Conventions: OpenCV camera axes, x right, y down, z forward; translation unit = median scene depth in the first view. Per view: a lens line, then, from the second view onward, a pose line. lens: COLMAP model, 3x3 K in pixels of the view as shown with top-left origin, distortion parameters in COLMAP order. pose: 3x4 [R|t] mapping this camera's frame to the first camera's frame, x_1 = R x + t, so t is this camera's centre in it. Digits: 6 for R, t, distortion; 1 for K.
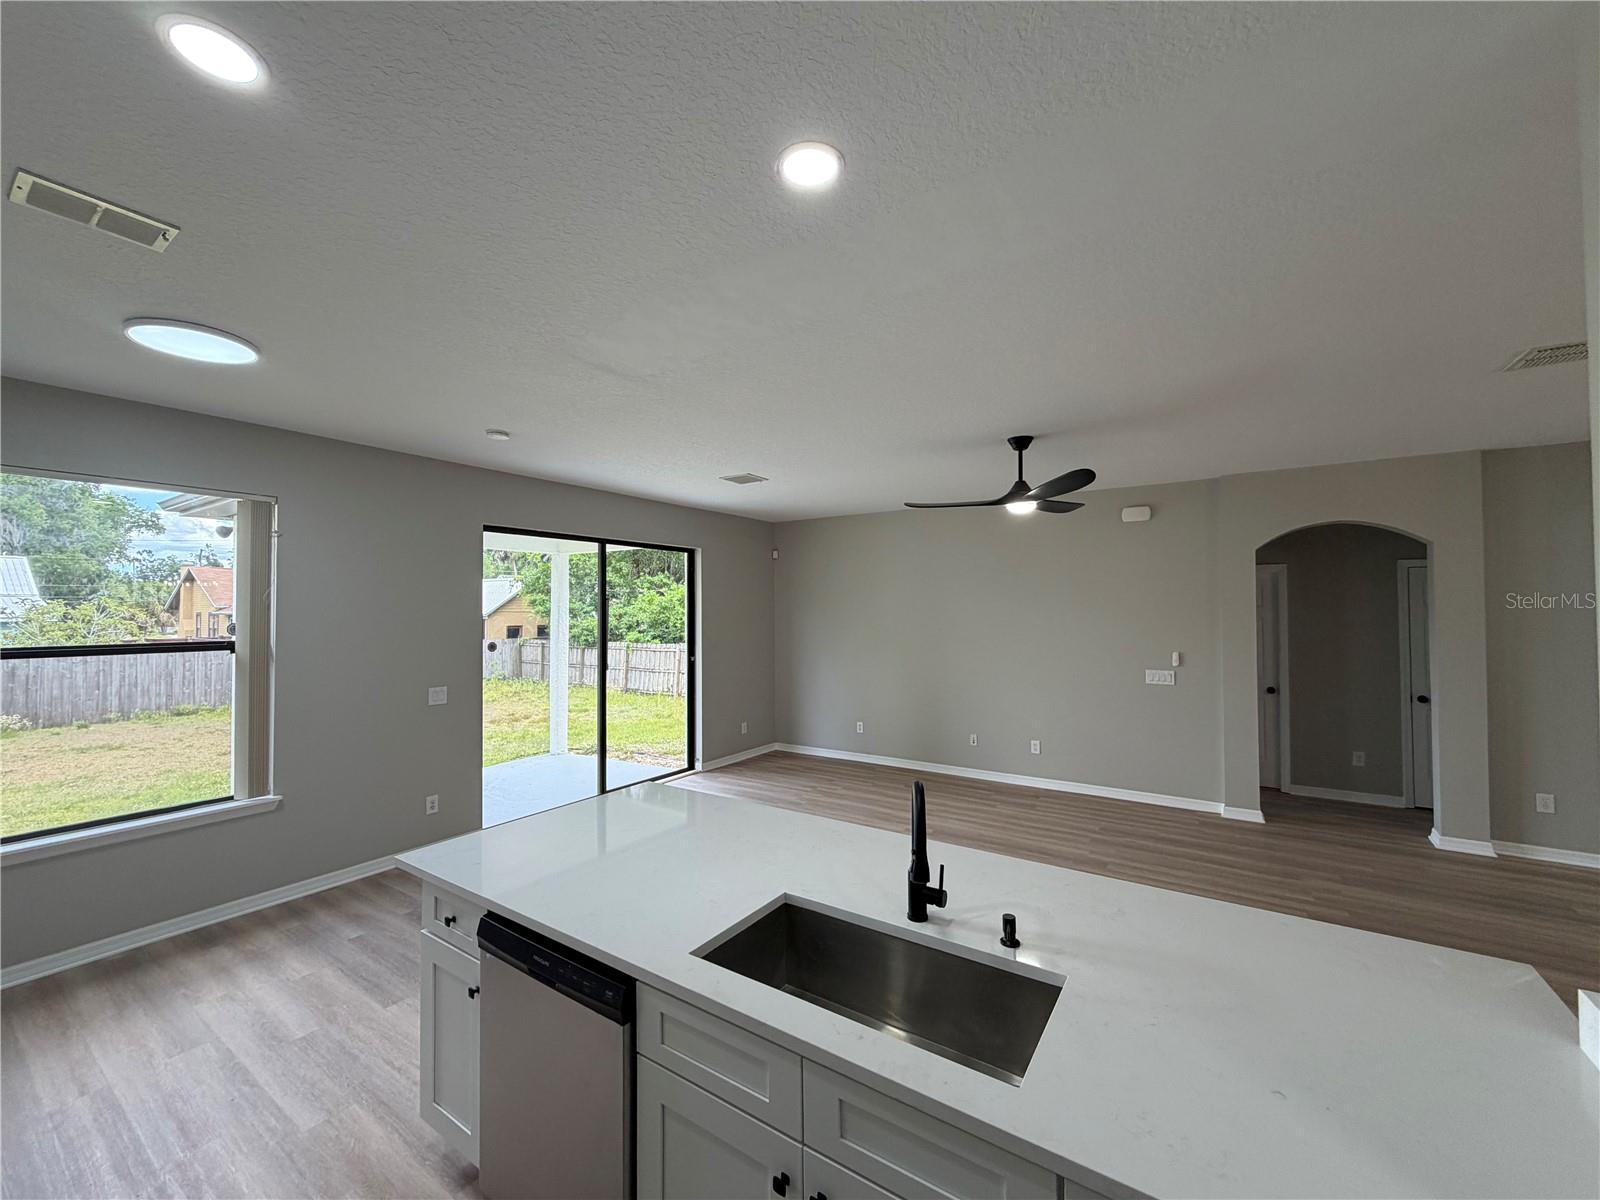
lens RADIAL K [[638.1, 0, 793.7], [0, 638.1, 598.3], [0, 0, 1]] dist [-0.001499, 0.000311]
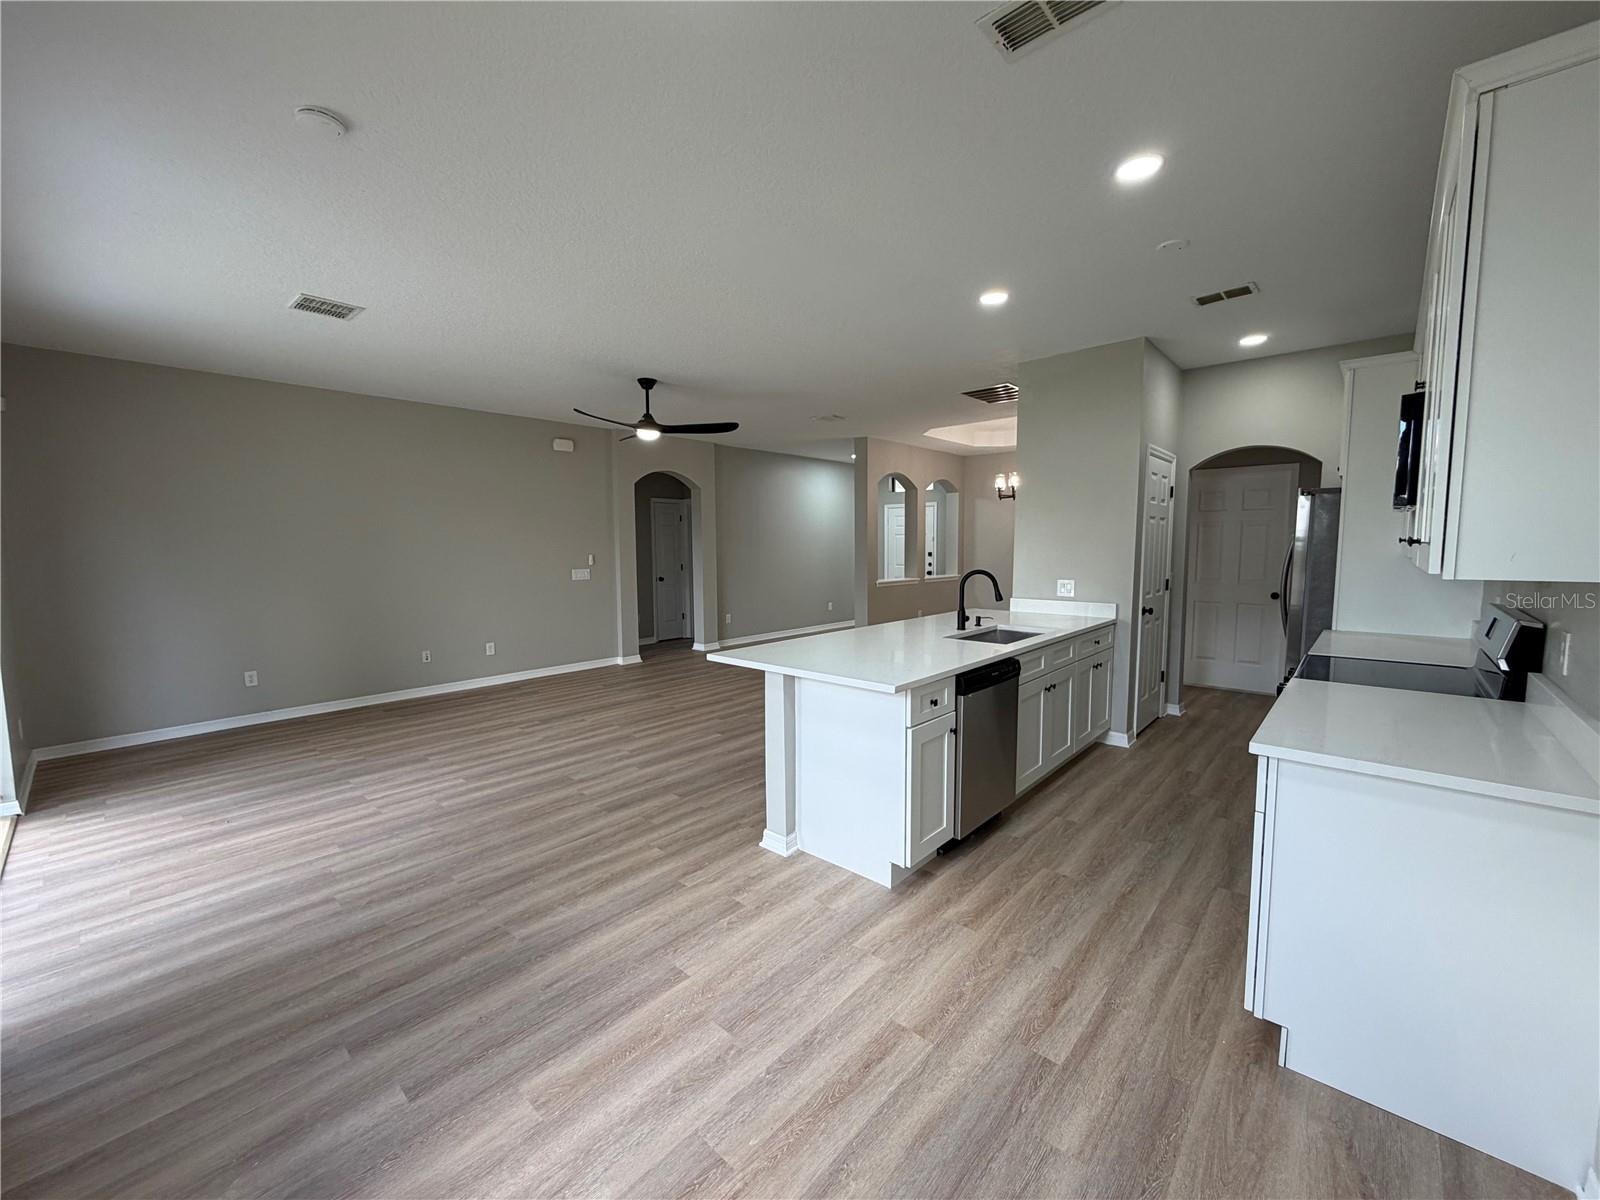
lens RADIAL K [[638.1, 0, 793.7], [0, 638.1, 598.3], [0, 0, 1]] dist [-0.001499, 0.000311]
pose [[0.140440, -0.082724, 0.986627, -0.684787], [-0.012287, 0.996281, 0.085283, 0.056468], [-0.990013, -0.024099, 0.138902, 0.391048]]
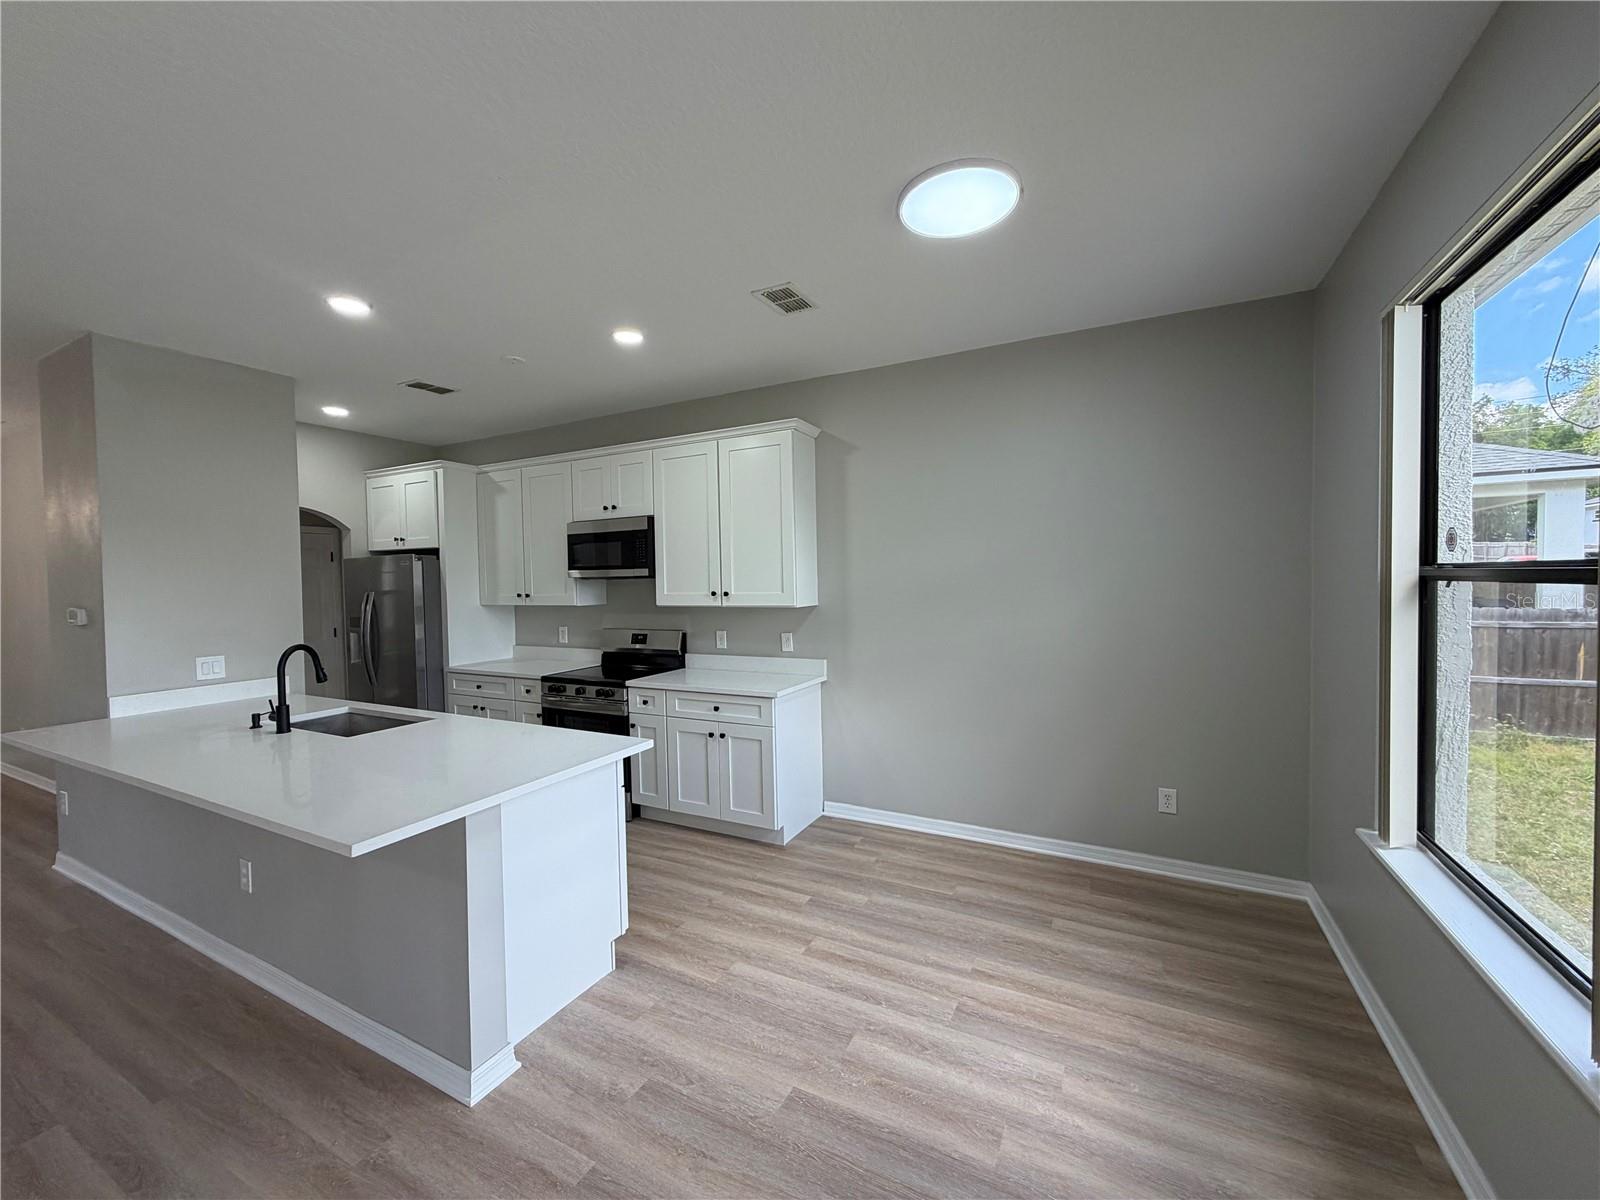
lens RADIAL K [[638.1, 0, 793.7], [0, 638.1, 598.3], [0, 0, 1]] dist [-0.001499, 0.000311]
pose [[-0.992947, 0.026447, -0.115569, -0.289186], [0.025358, 0.999619, 0.010883, 0.050153], [0.115812, 0.007876, -0.993240, 0.852450]]
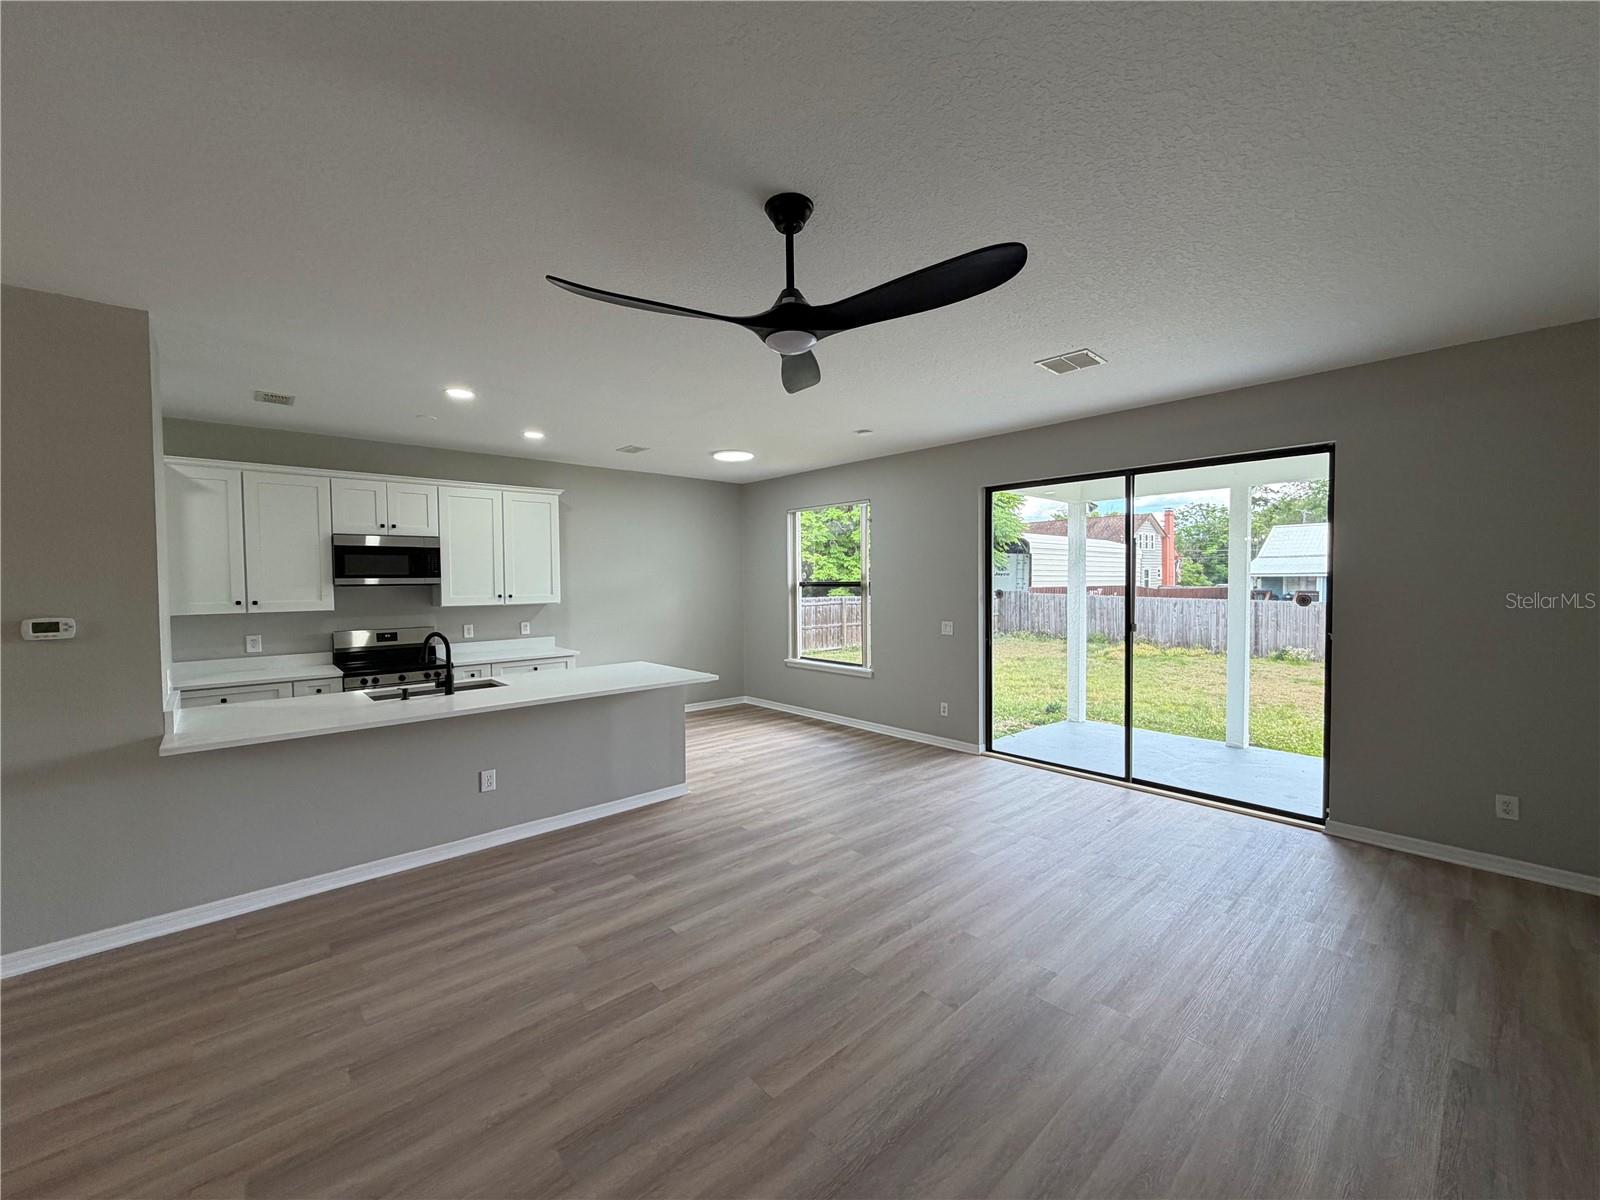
lens RADIAL K [[638.1, 0, 793.7], [0, 638.1, 598.3], [0, 0, 1]] dist [-0.001499, 0.000311]
pose [[-0.240621, 0.037162, -0.969907, 0.649946], [0.029938, 0.999075, 0.030853, 0.035492], [0.970157, -0.021614, -0.241511, 0.844932]]
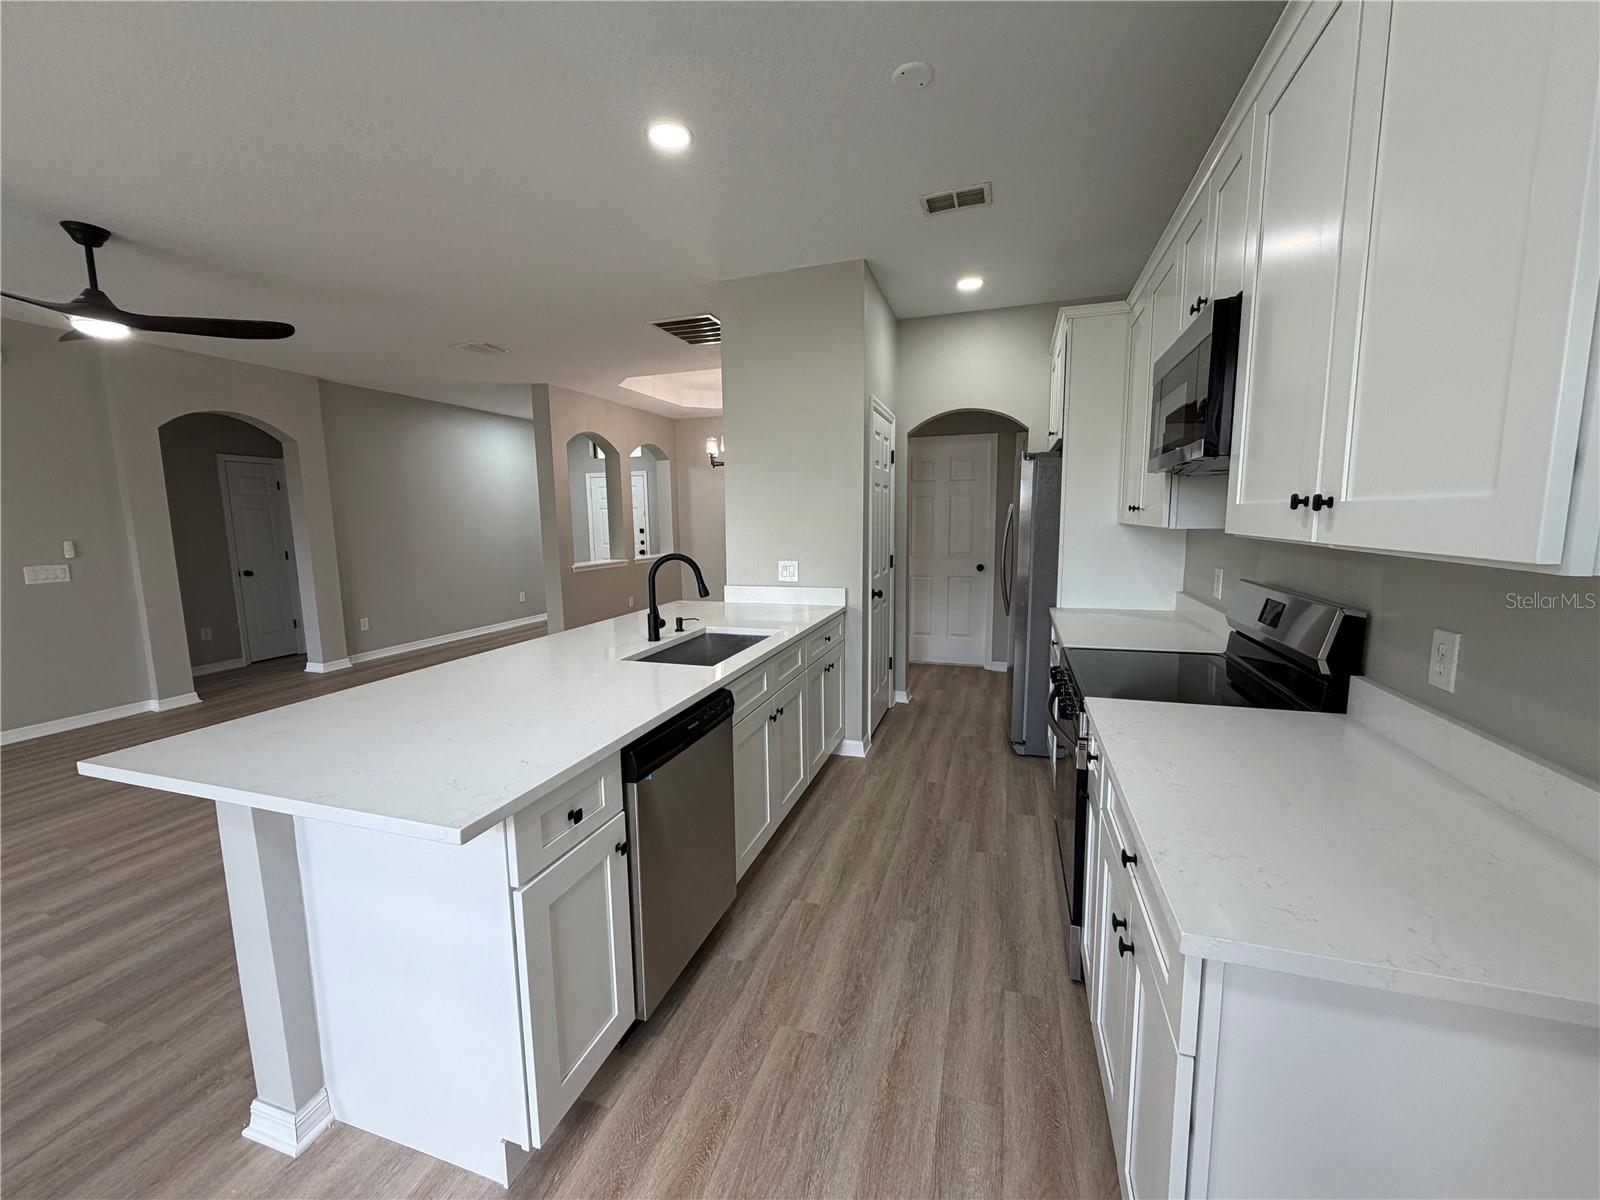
lens RADIAL K [[638.1, 0, 793.7], [0, 638.1, 598.3], [0, 0, 1]] dist [-0.001499, 0.000311]
pose [[-0.274571, -0.115244, 0.954636, -0.451794], [-0.002151, 0.992863, 0.119240, 0.058086], [-0.961564, 0.030686, -0.272859, 0.332474]]
